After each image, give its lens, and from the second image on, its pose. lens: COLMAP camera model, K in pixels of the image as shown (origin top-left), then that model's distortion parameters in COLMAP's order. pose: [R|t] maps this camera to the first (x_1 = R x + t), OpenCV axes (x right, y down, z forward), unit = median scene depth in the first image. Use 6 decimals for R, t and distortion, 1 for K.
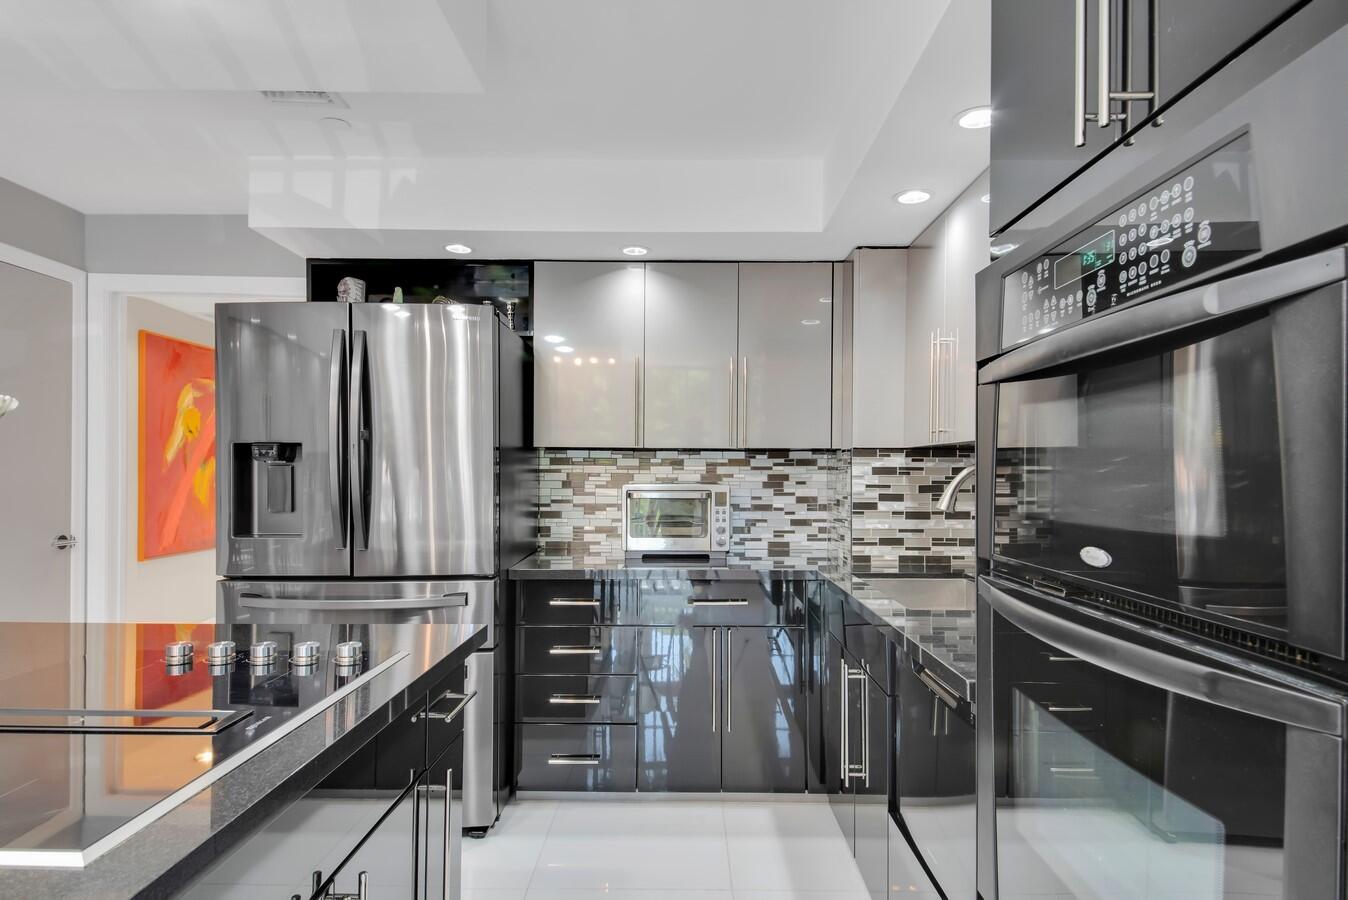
lens RADIAL K [[757.4, 0, 674.4], [0, 757.4, 467.3], [0, 0, 1]] dist [0.001791, 0.000086]
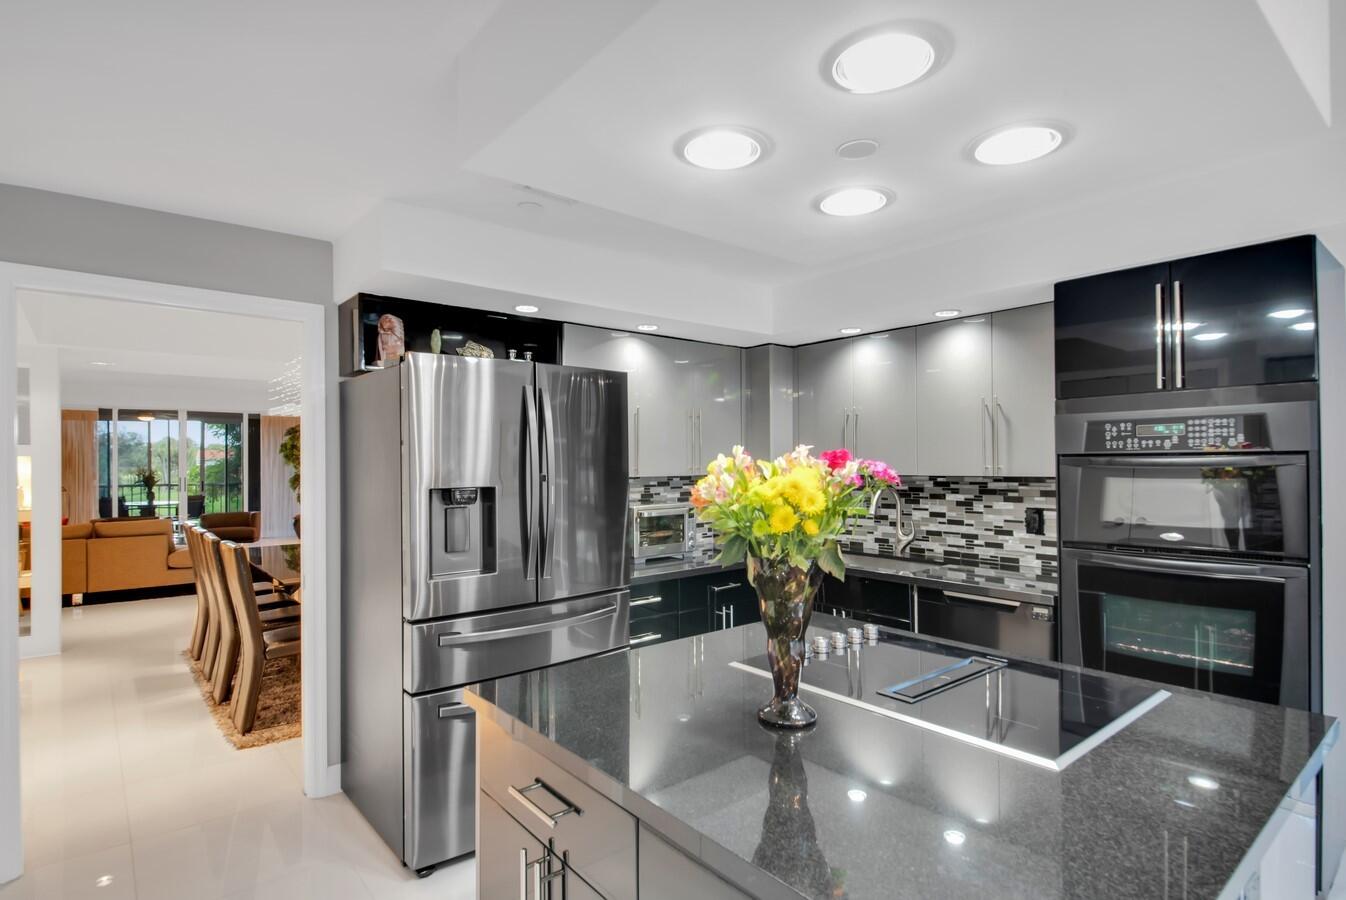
lens RADIAL K [[693.0, 0, 673.0], [0, 693.0, 450.0], [0, 0, 1]] dist [0.033492, 0.000227]
pose [[0.765744, 0.000790, 0.643145, -0.814941], [0.009975, 0.999864, -0.013105, -0.059195], [-0.643068, 0.016451, 0.765632, 0.053656]]
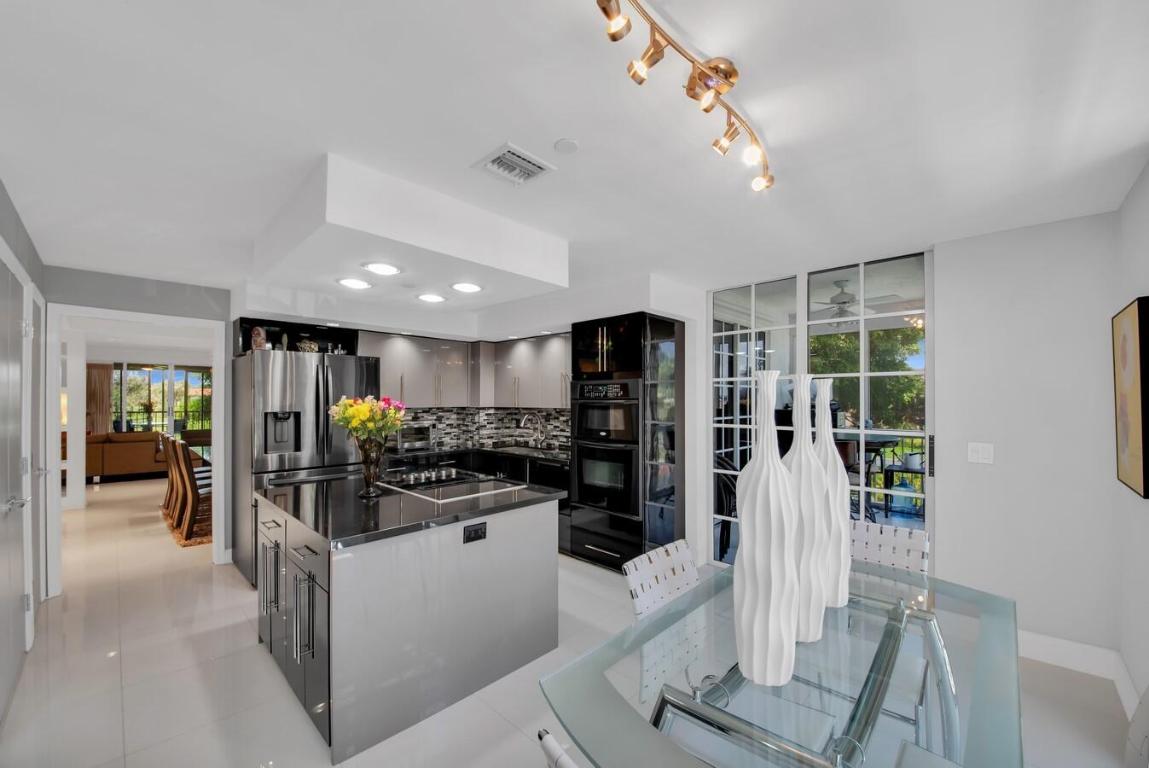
lens RADIAL K [[445.8, 0, 581.8], [0, 445.8, 390.8], [0, 0, 1]] dist [-0.000529, -0.000150]
pose [[0.681148, 0.009331, 0.732086, -0.791368], [0.001982, 0.999892, -0.014589, -0.064548], [-0.732143, 0.011388, 0.681056, -0.513807]]
